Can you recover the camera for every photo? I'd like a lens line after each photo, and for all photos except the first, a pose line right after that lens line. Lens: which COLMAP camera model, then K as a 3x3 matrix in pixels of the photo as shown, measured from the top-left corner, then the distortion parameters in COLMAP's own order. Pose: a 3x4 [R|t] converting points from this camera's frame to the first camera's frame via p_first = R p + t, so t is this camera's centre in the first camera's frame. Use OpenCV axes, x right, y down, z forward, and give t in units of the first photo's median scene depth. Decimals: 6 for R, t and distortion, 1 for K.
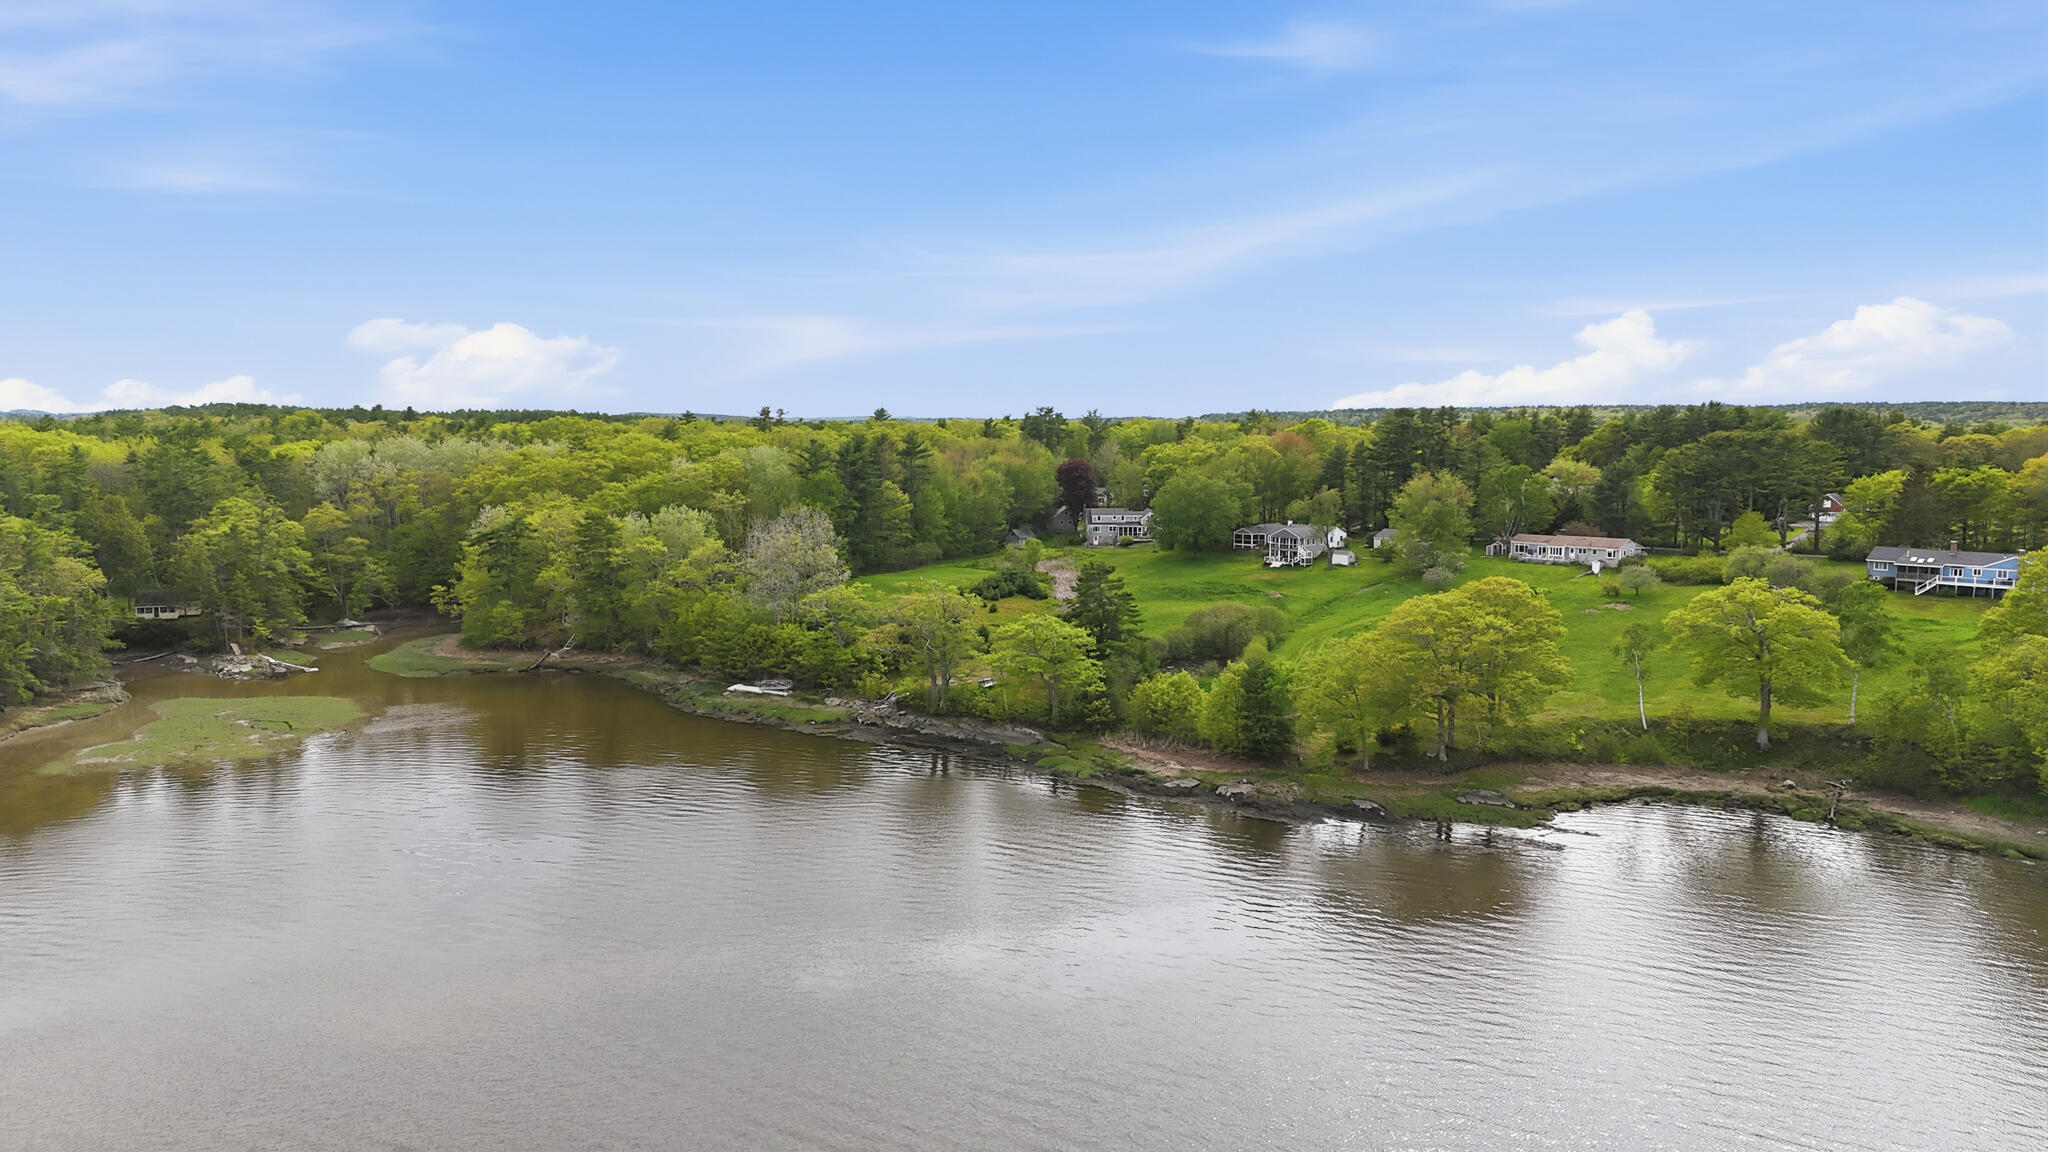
lens RADIAL K [[1492.5, 0, 1023.6], [0, 1492.5, 575.0], [0, 0, 1]] dist [0.125618, -0.183406]
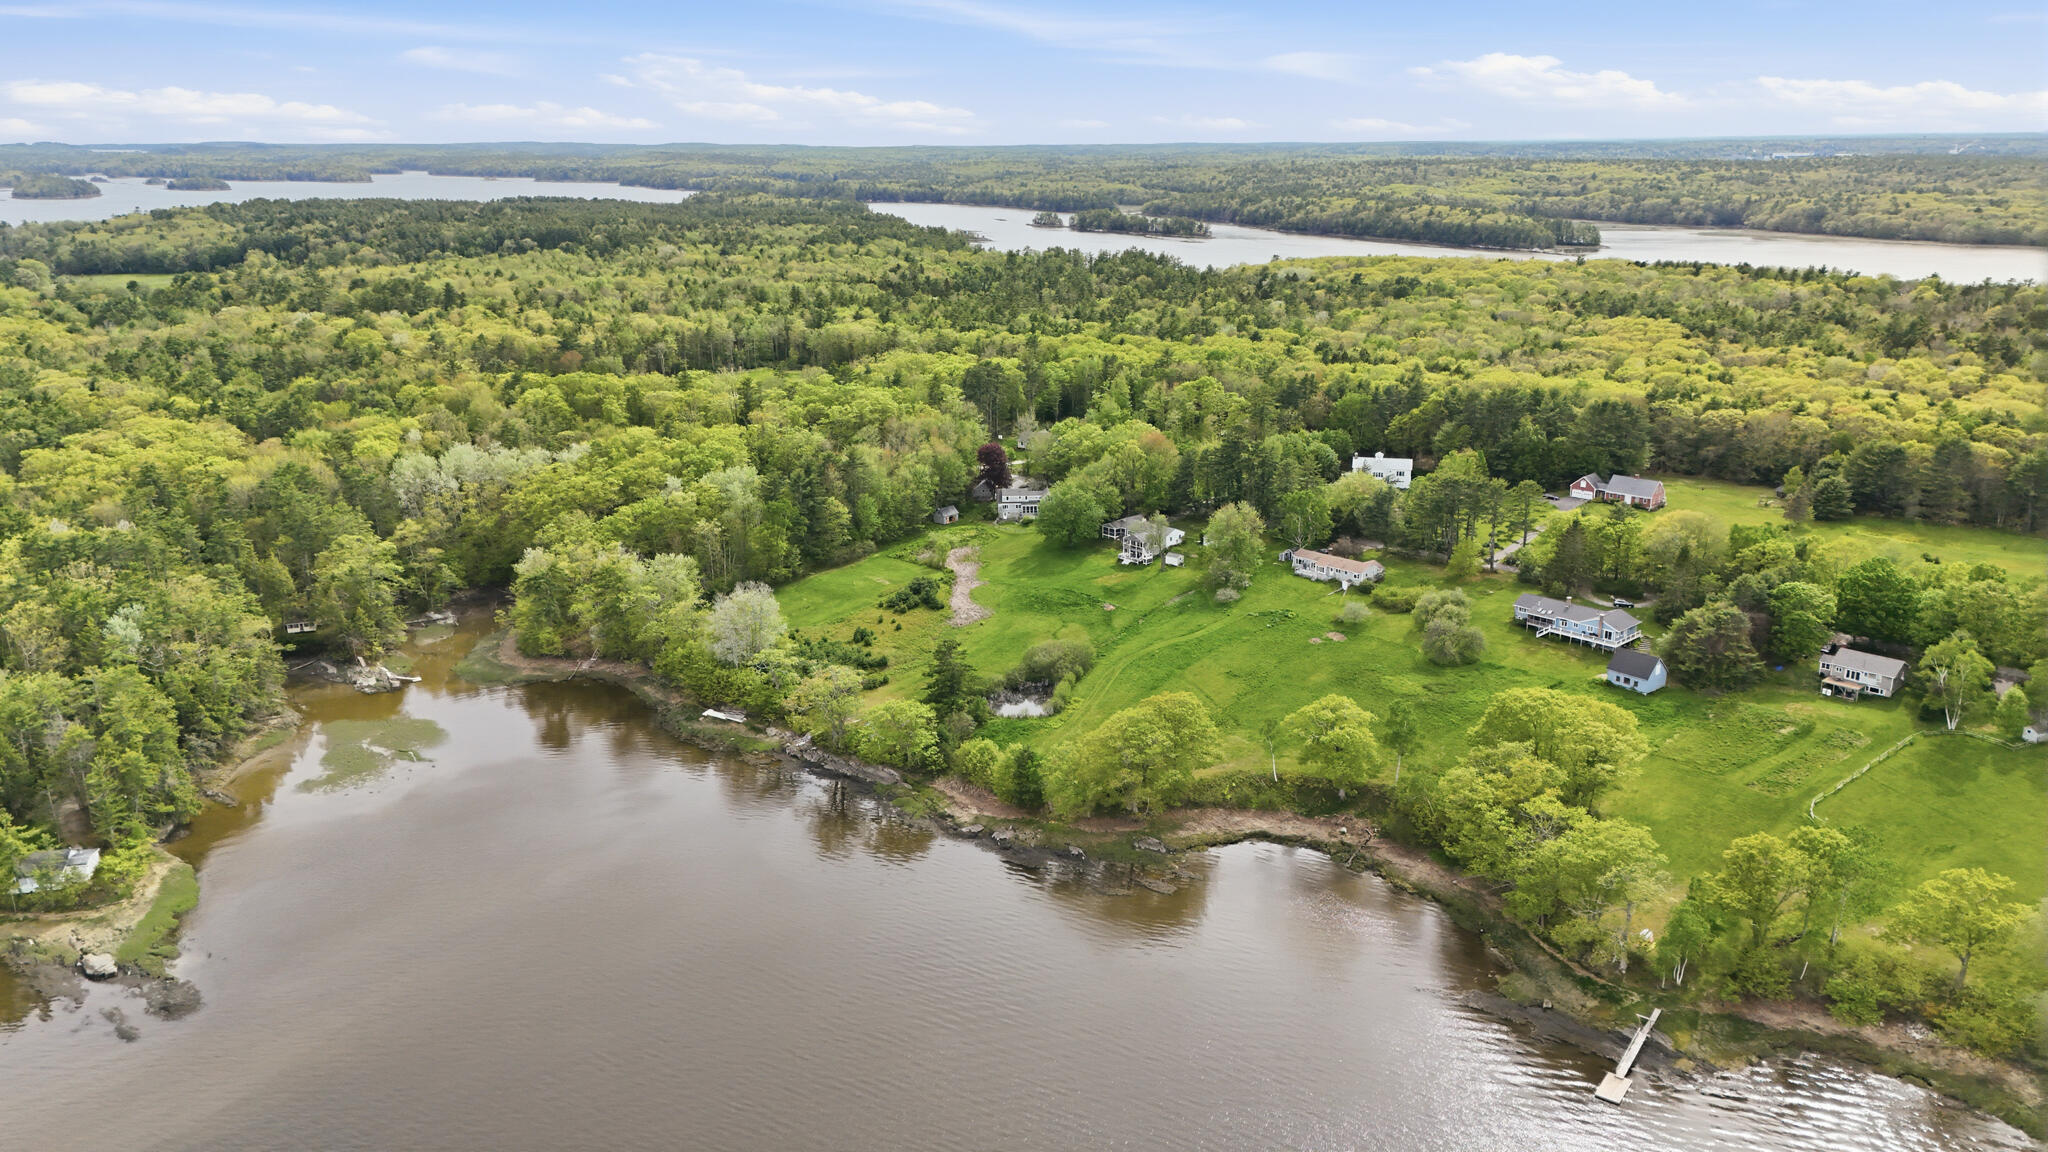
lens RADIAL K [[1492.7, 0, 1026.7], [0, 1492.7, 585.3], [0, 0, 1]] dist [0.096836, -0.117636]
pose [[0.999729, -0.001069, -0.023234, 0.146705], [0.005371, 0.982554, 0.185899, -0.304824], [0.022630, -0.185974, 0.982294, -0.390310]]
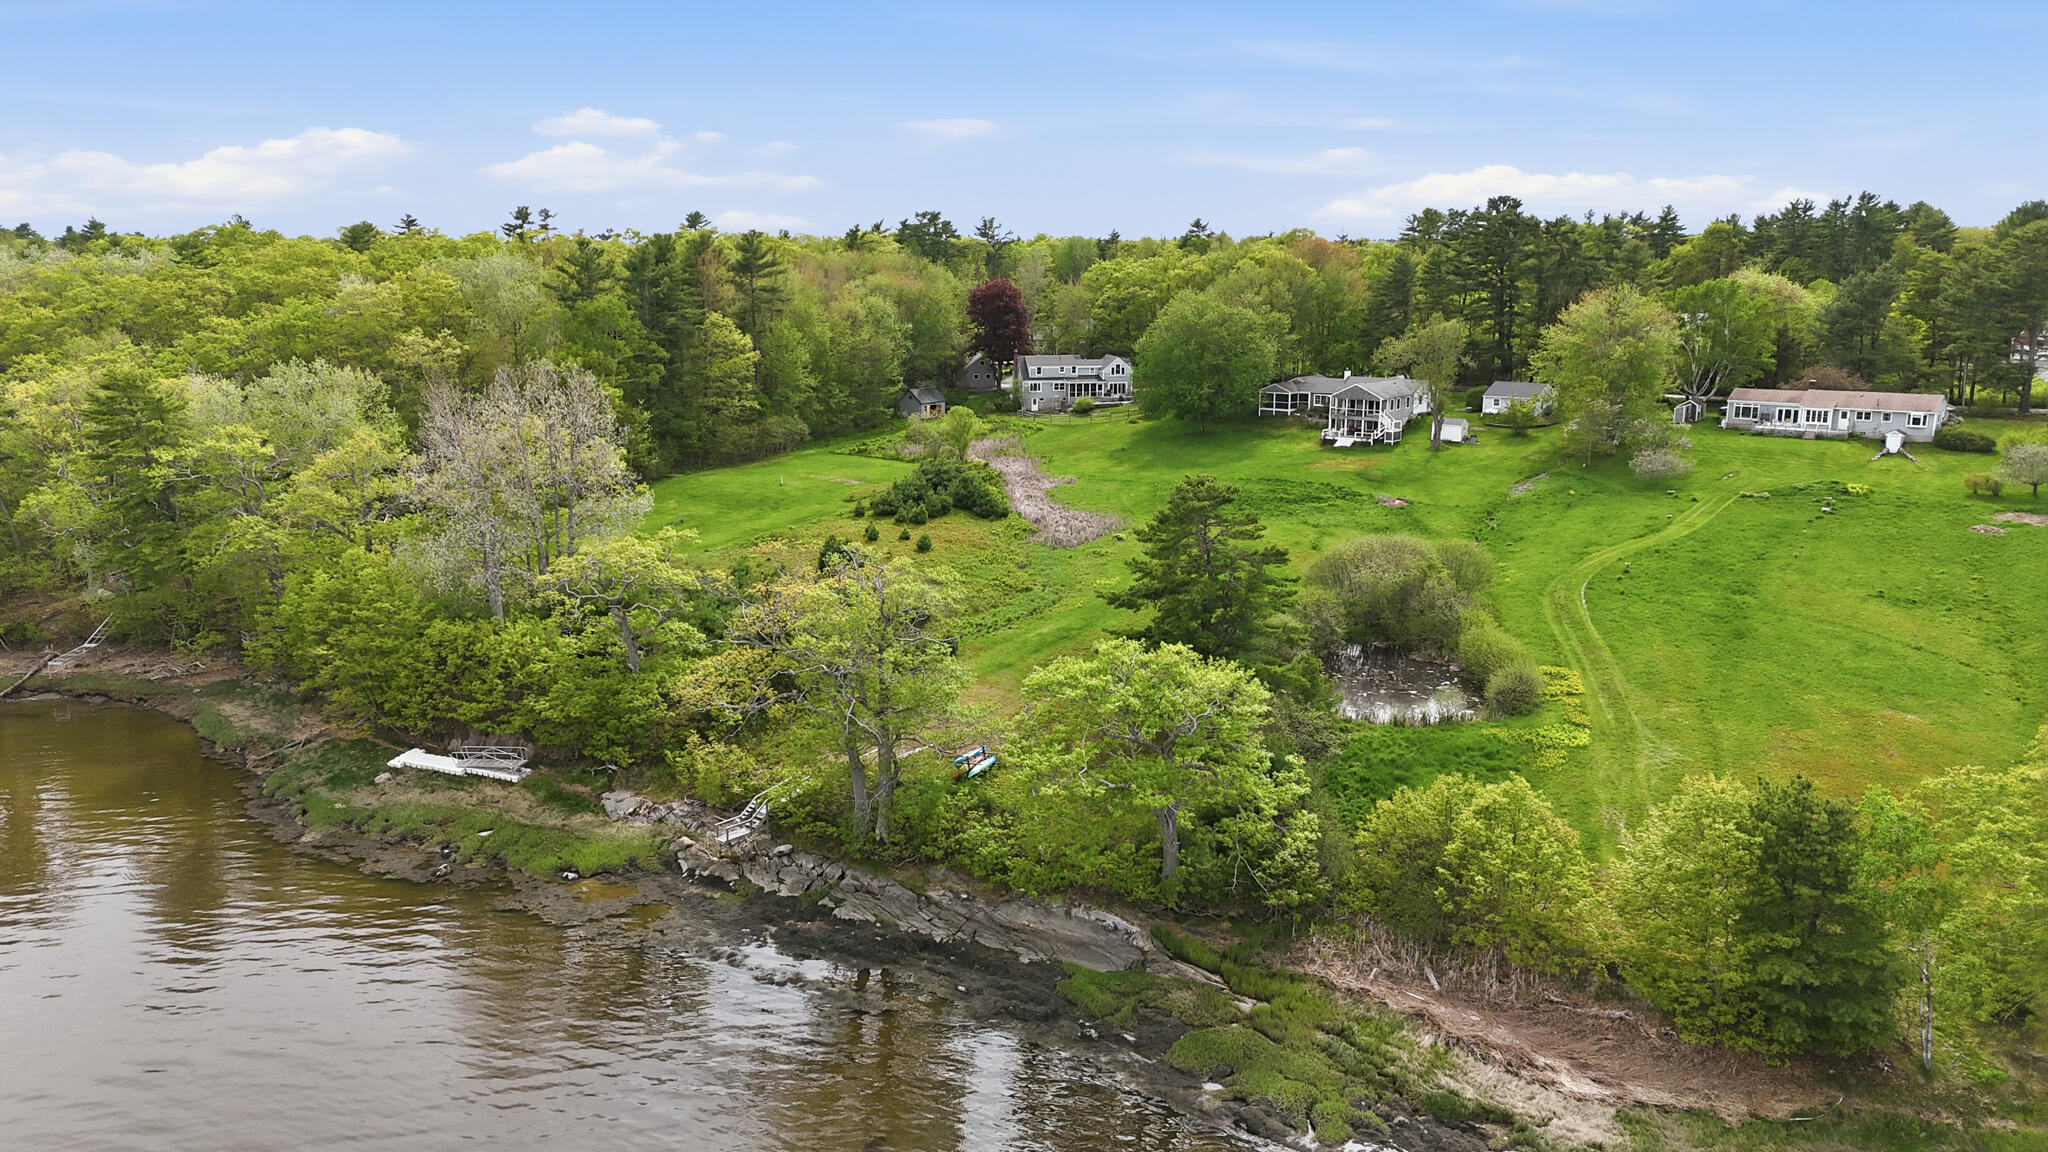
lens RADIAL K [[1496.2, 0, 1025.2], [0, 1496.2, 579.2], [0, 0, 1]] dist [0.085652, -0.083185]
pose [[0.993096, -0.028303, 0.113839, -0.052105], [0.016037, 0.994102, 0.107252, -0.026056], [-0.116203, -0.104686, 0.987693, 0.502374]]
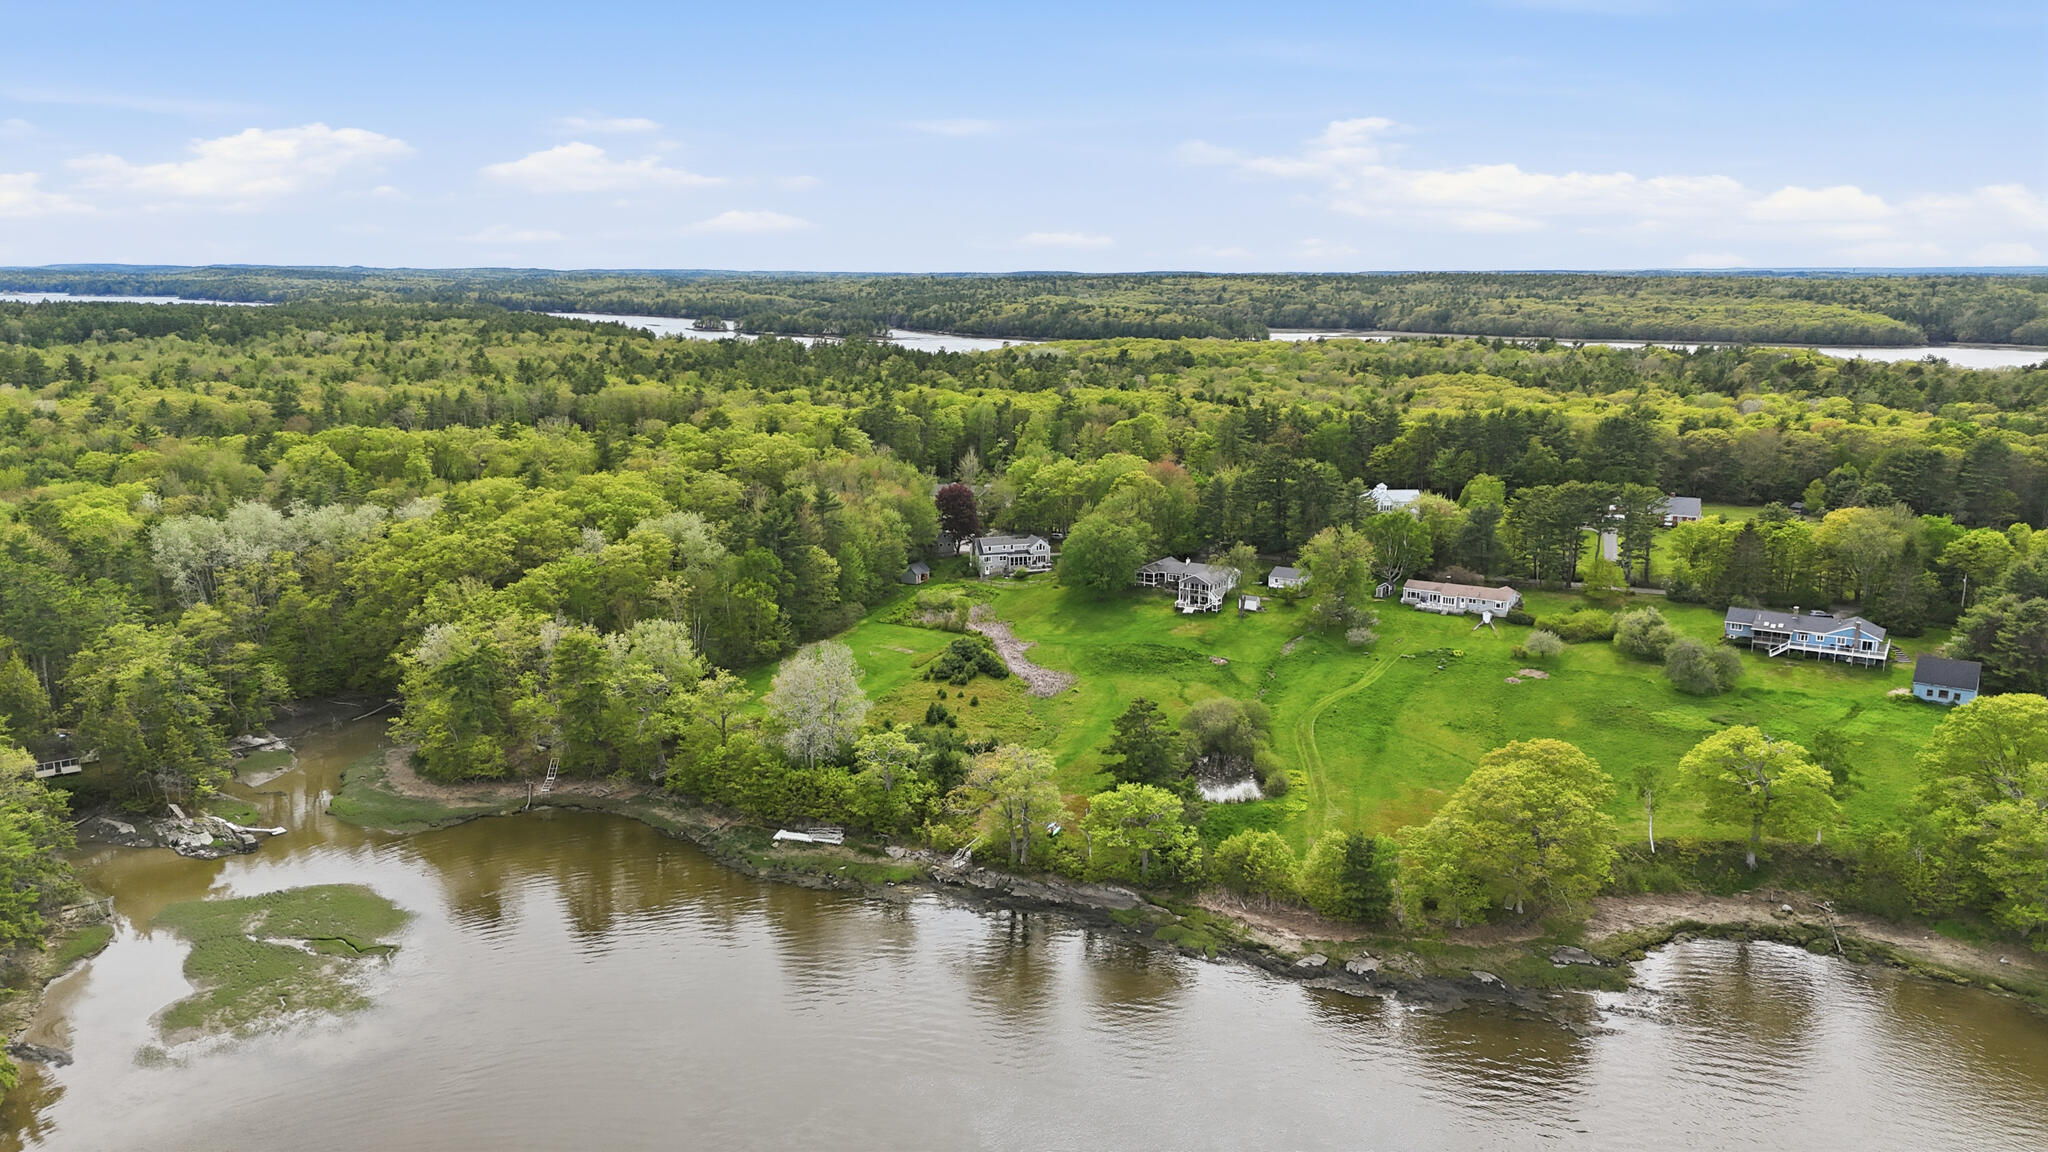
lens RADIAL K [[1492.5, 0, 1023.6], [0, 1492.5, 575.0], [0, 0, 1]] dist [0.125618, -0.183406]
pose [[0.972254, -0.049202, 0.228695, -0.245192], [0.026216, 0.994389, 0.102484, -0.188822], [-0.232454, -0.093645, 0.968089, 0.006302]]
